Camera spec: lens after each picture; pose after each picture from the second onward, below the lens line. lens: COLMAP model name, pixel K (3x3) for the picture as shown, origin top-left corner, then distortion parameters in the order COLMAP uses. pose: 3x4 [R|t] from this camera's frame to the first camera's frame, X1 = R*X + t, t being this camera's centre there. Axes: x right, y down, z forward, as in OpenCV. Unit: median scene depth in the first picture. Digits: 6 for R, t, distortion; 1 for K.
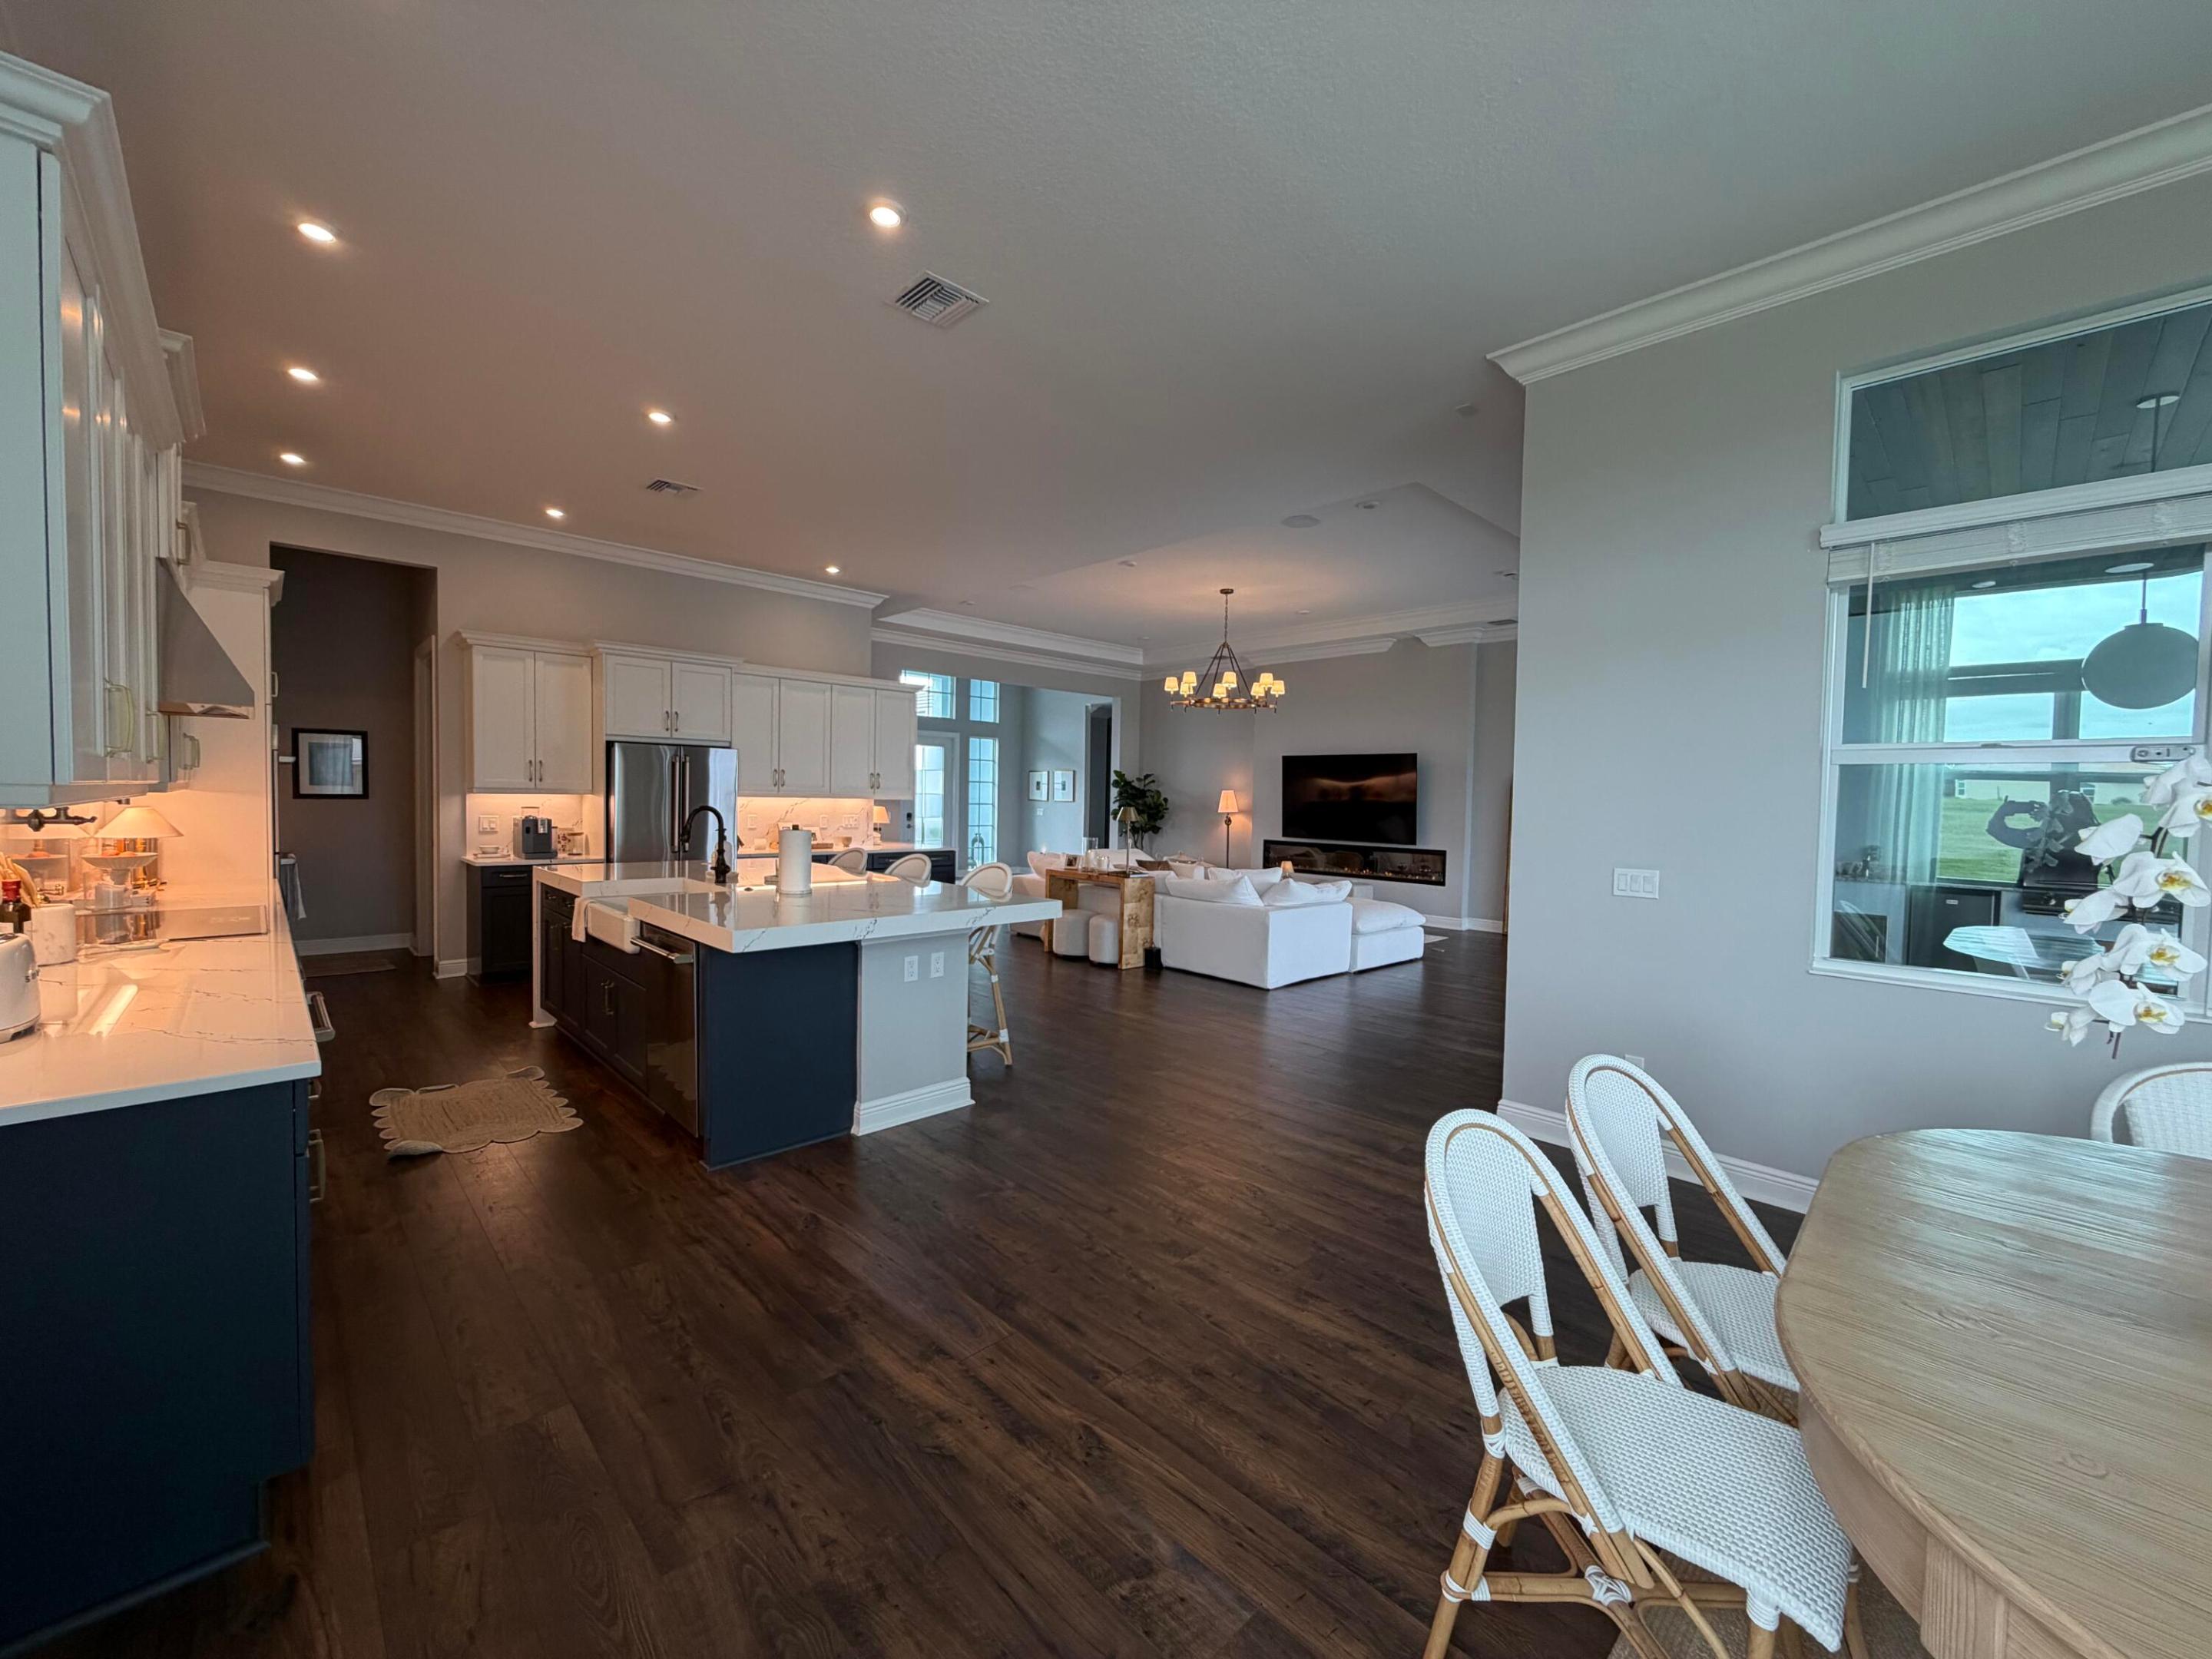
lens RADIAL K [[876.9, 0, 1095.7], [0, 876.9, 835.8], [0, 0, 1]] dist [-0.002165, 0.000954]
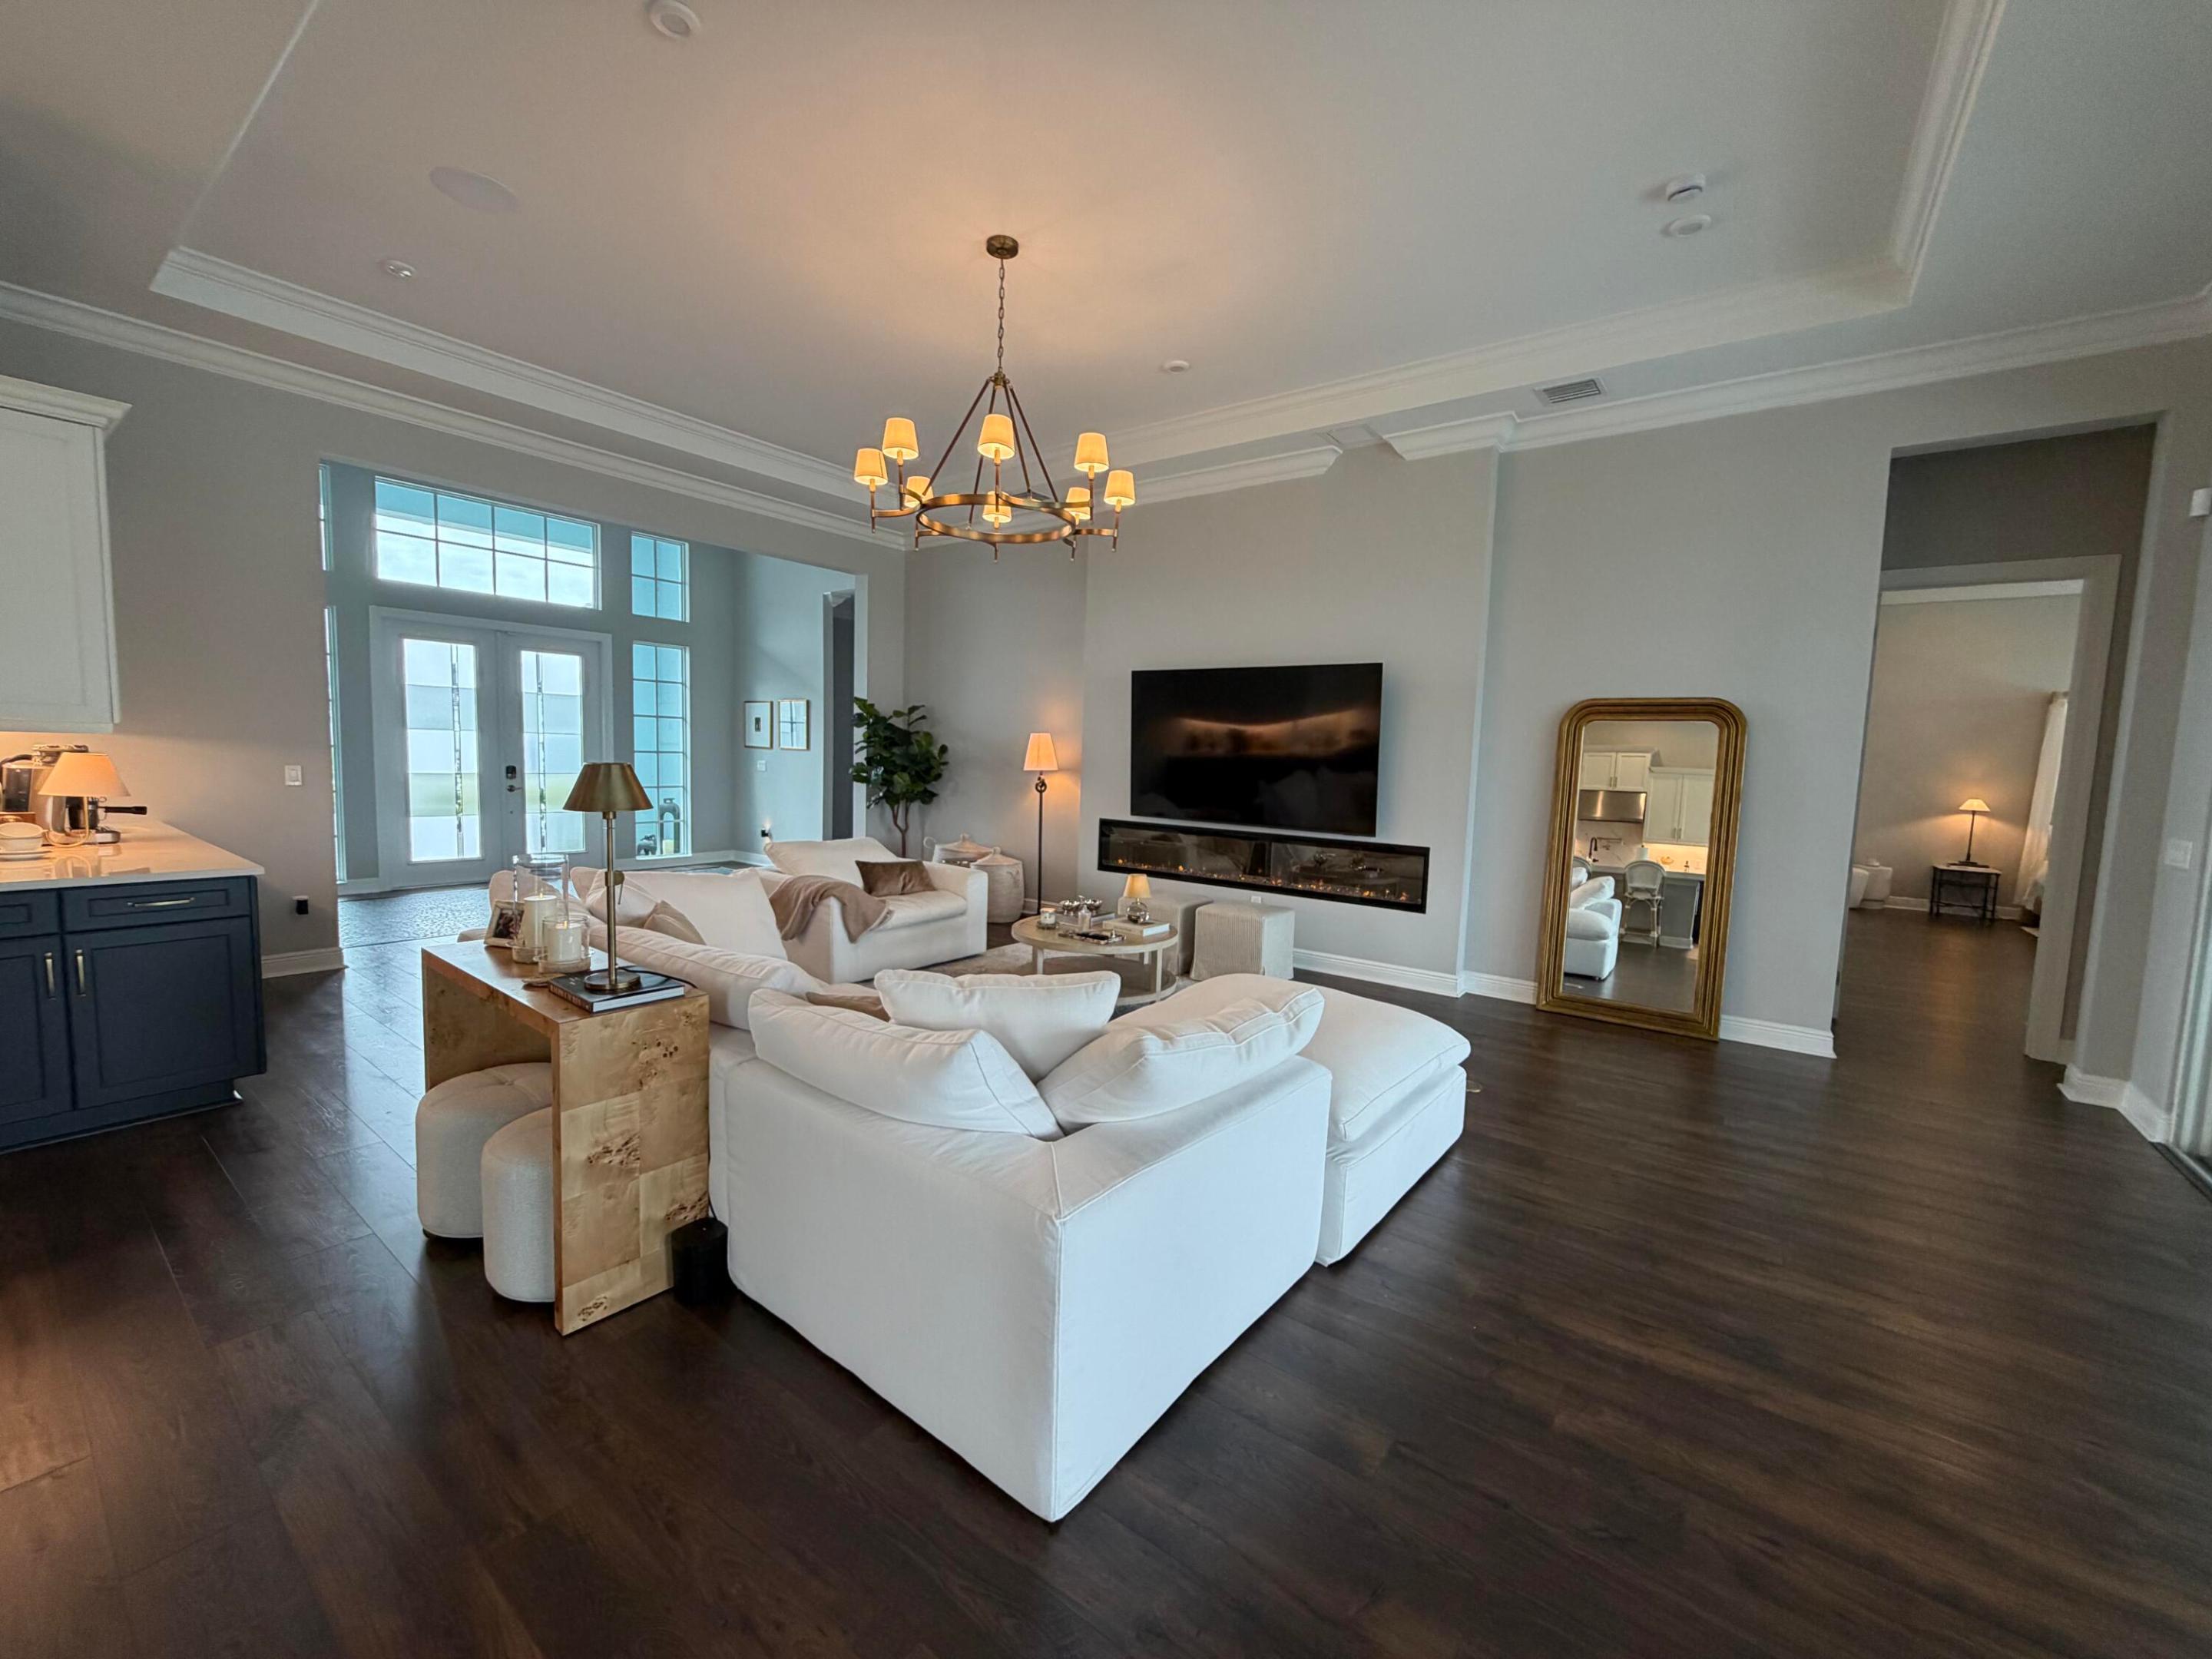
lens RADIAL K [[876.9, 0, 1108.1], [0, 876.9, 833.9], [0, 0, 1]] dist [-0.002165, 0.000954]
pose [[0.983922, -0.004103, 0.178552, 0.086837], [-0.004925, 0.998733, 0.050090, -0.013395], [-0.178531, -0.050164, 0.982655, 0.397572]]
